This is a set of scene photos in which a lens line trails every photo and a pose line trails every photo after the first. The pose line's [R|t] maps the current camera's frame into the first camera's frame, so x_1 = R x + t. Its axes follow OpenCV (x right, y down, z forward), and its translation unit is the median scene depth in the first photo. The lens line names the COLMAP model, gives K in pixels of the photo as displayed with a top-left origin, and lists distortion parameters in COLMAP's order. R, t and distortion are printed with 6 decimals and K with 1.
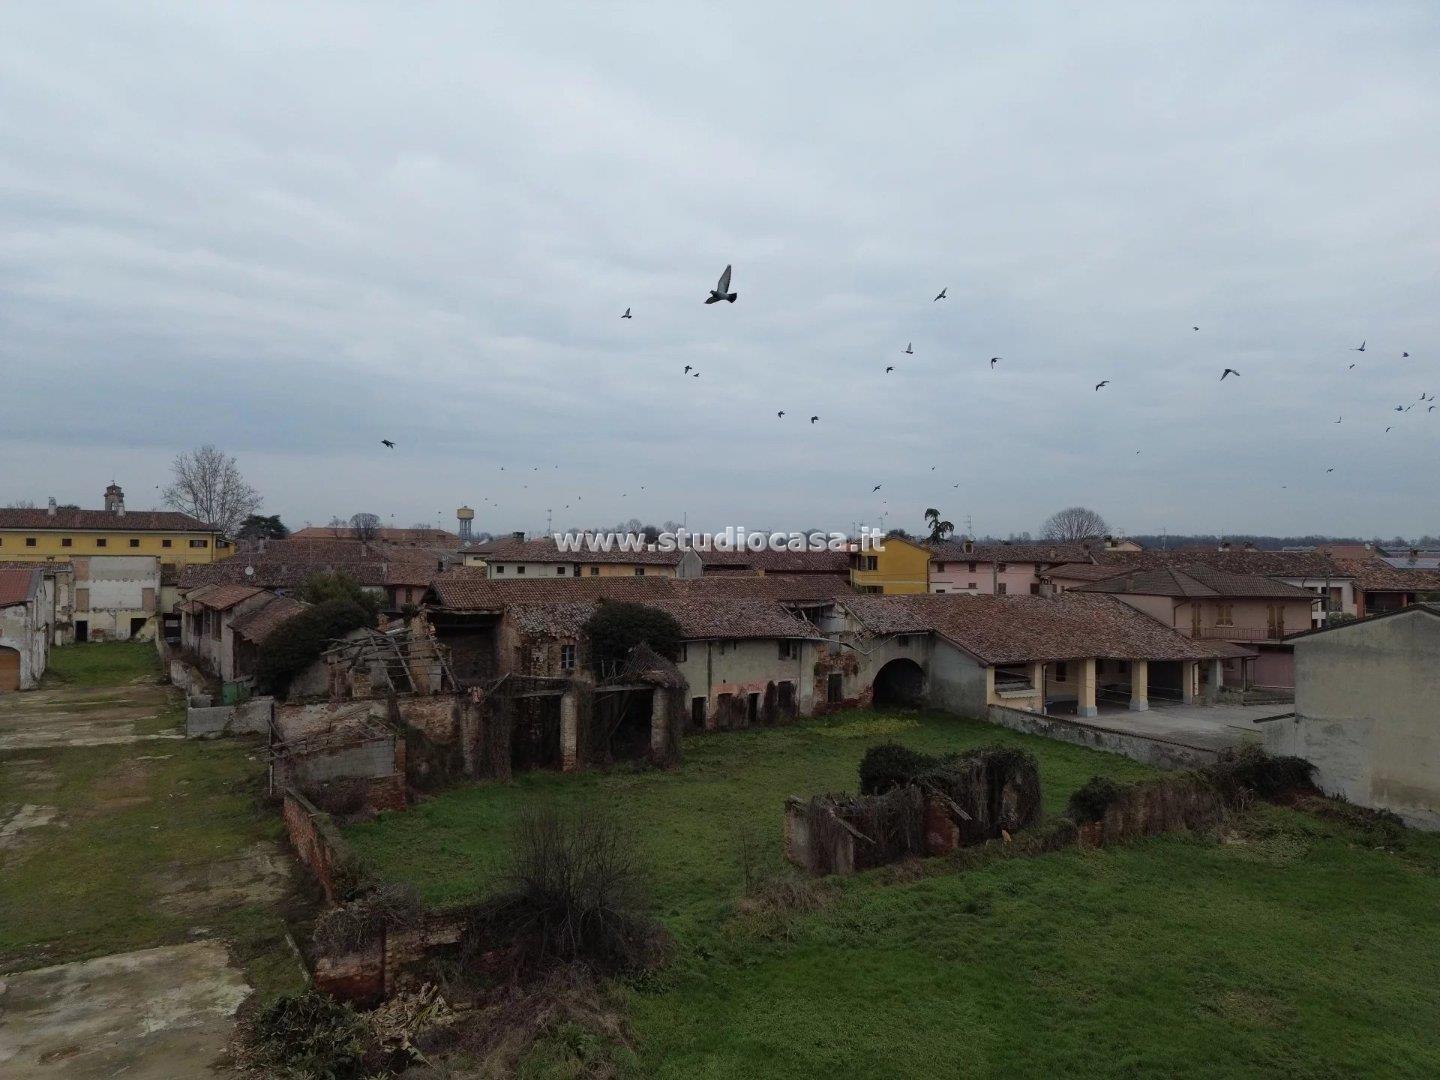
lens RADIAL K [[1005.2, 0, 719.7], [0, 1005.2, 536.5], [0, 0, 1]] dist [0.076358, -0.069112]
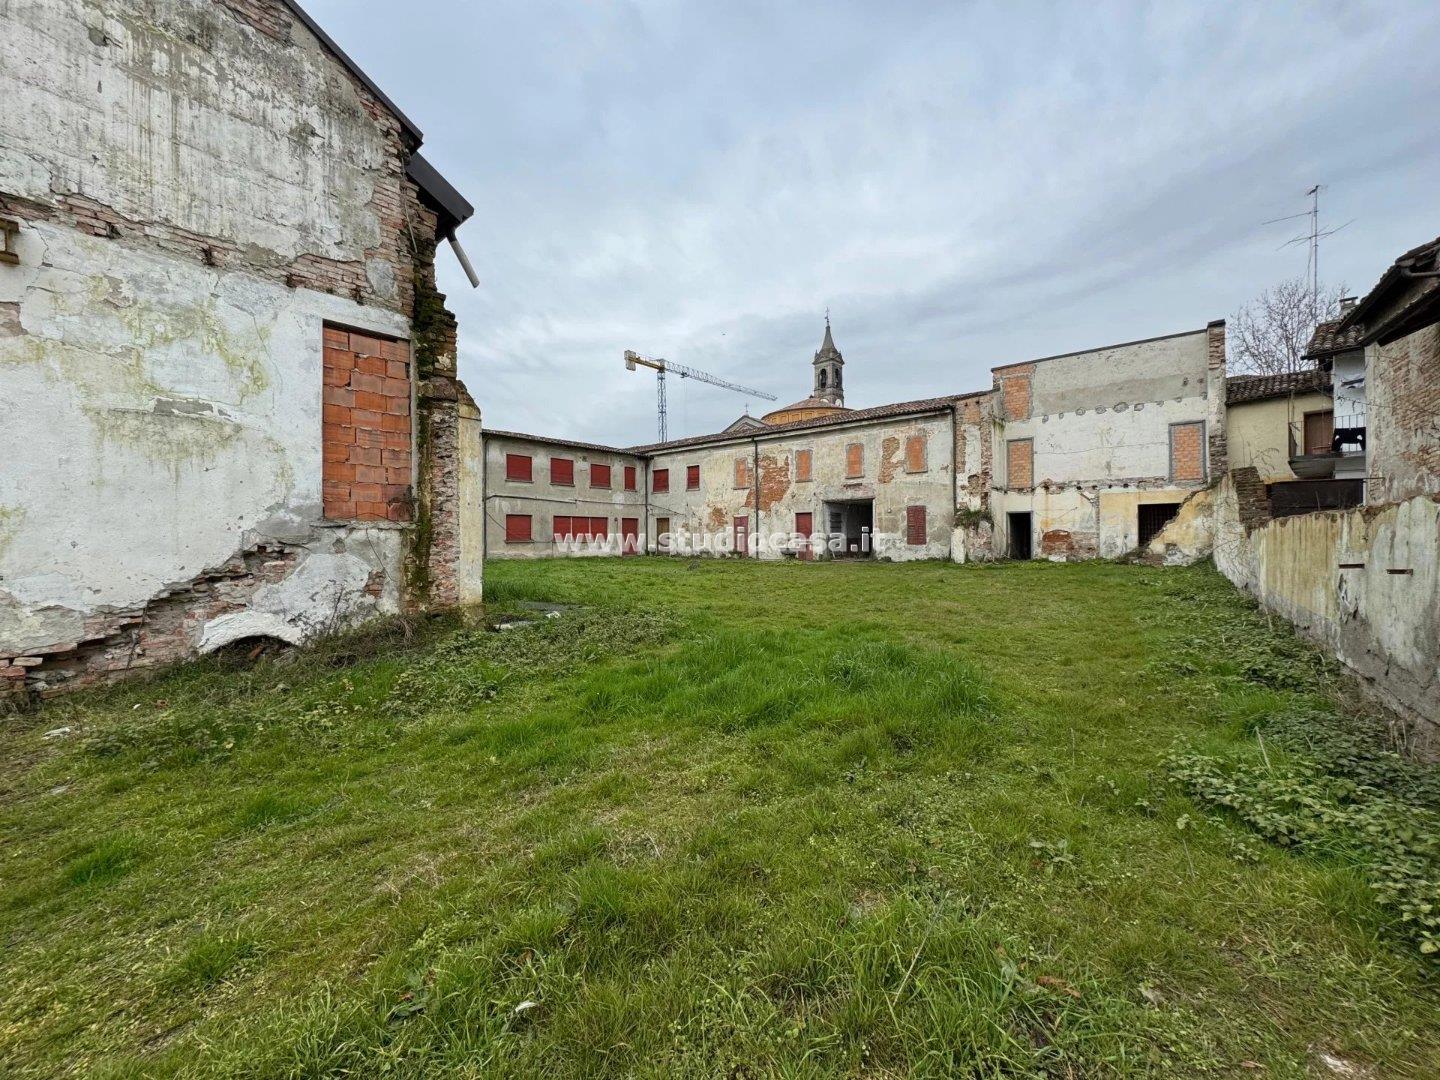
lens RADIAL K [[571.5, 0, 719.2], [0, 571.5, 539.1], [0, 0, 1]] dist [-0.000004, -0.000433]
pose [[0.362486, -0.012293, -0.931908, -0.797176], [0.017320, 0.999829, -0.006452, 0.168002], [0.931828, -0.013802, 0.362637, 1.428880]]
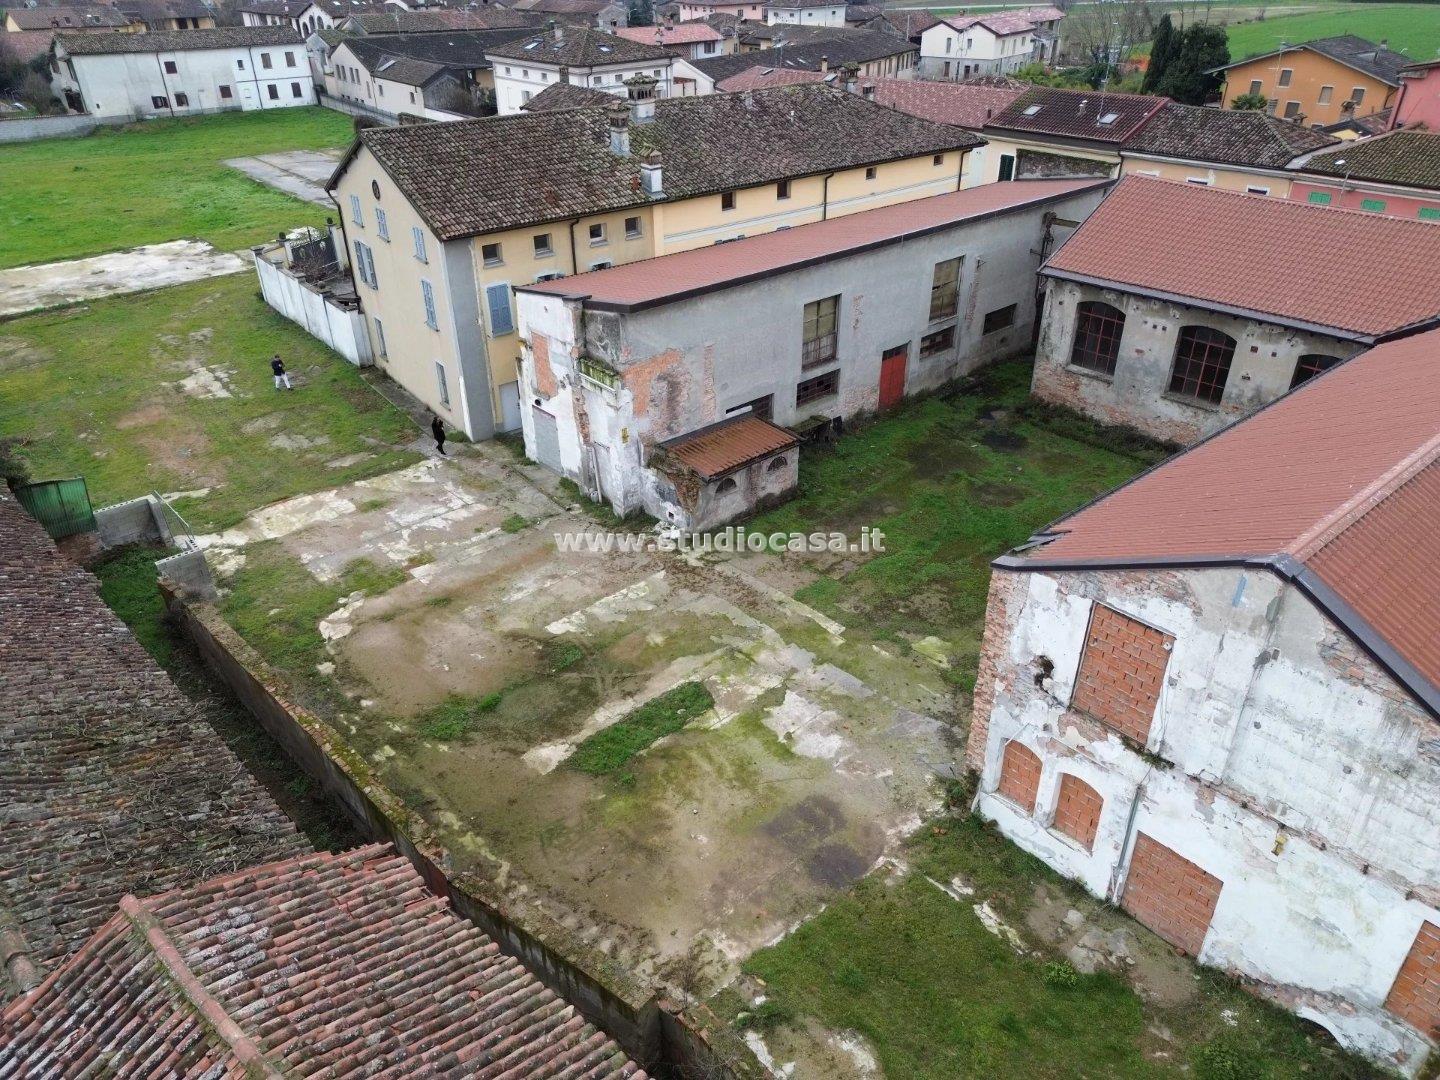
lens RADIAL K [[1005.2, 0, 719.7], [0, 1005.2, 536.5], [0, 0, 1]] dist [0.076358, -0.069112]
pose [[-0.974258, 0.113028, -0.195052, -0.697319], [0.002525, 0.870645, 0.491905, -0.097350], [0.225420, 0.478750, -0.848519, 1.540212]]
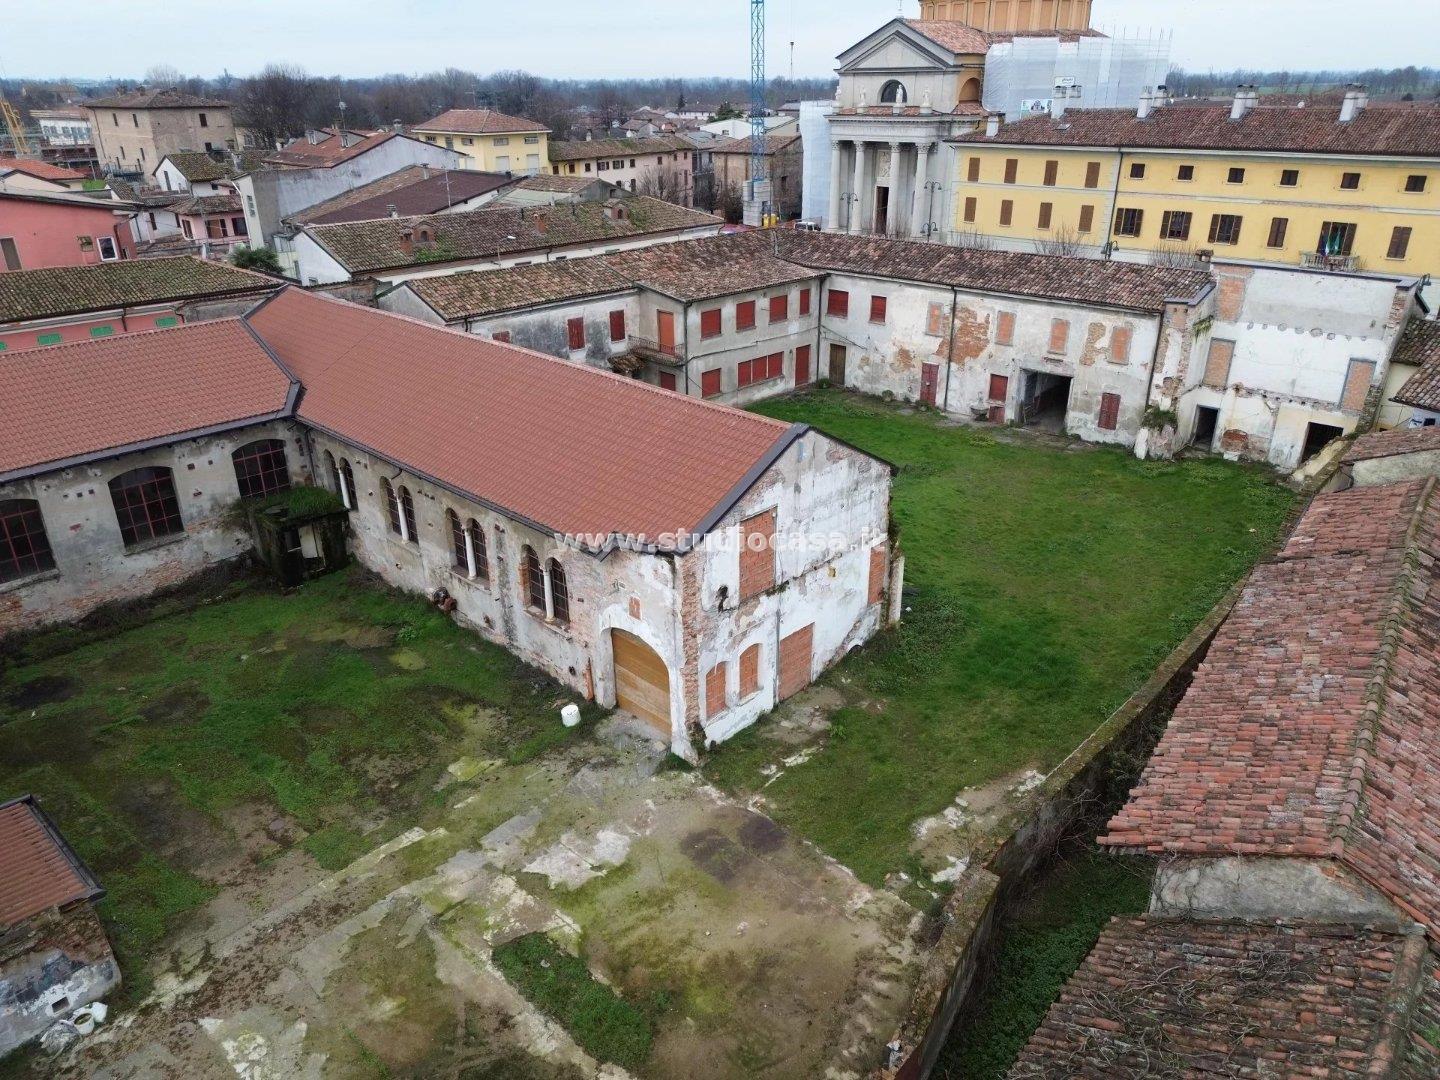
lens RADIAL K [[1005.2, 0, 719.7], [0, 1005.2, 536.5], [0, 0, 1]] dist [0.076358, -0.069112]
pose [[0.308684, 0.379701, -0.872090, -0.471307], [0.020067, 0.914062, 0.405078, -0.103607], [0.950953, -0.142541, 0.274536, 1.172135]]
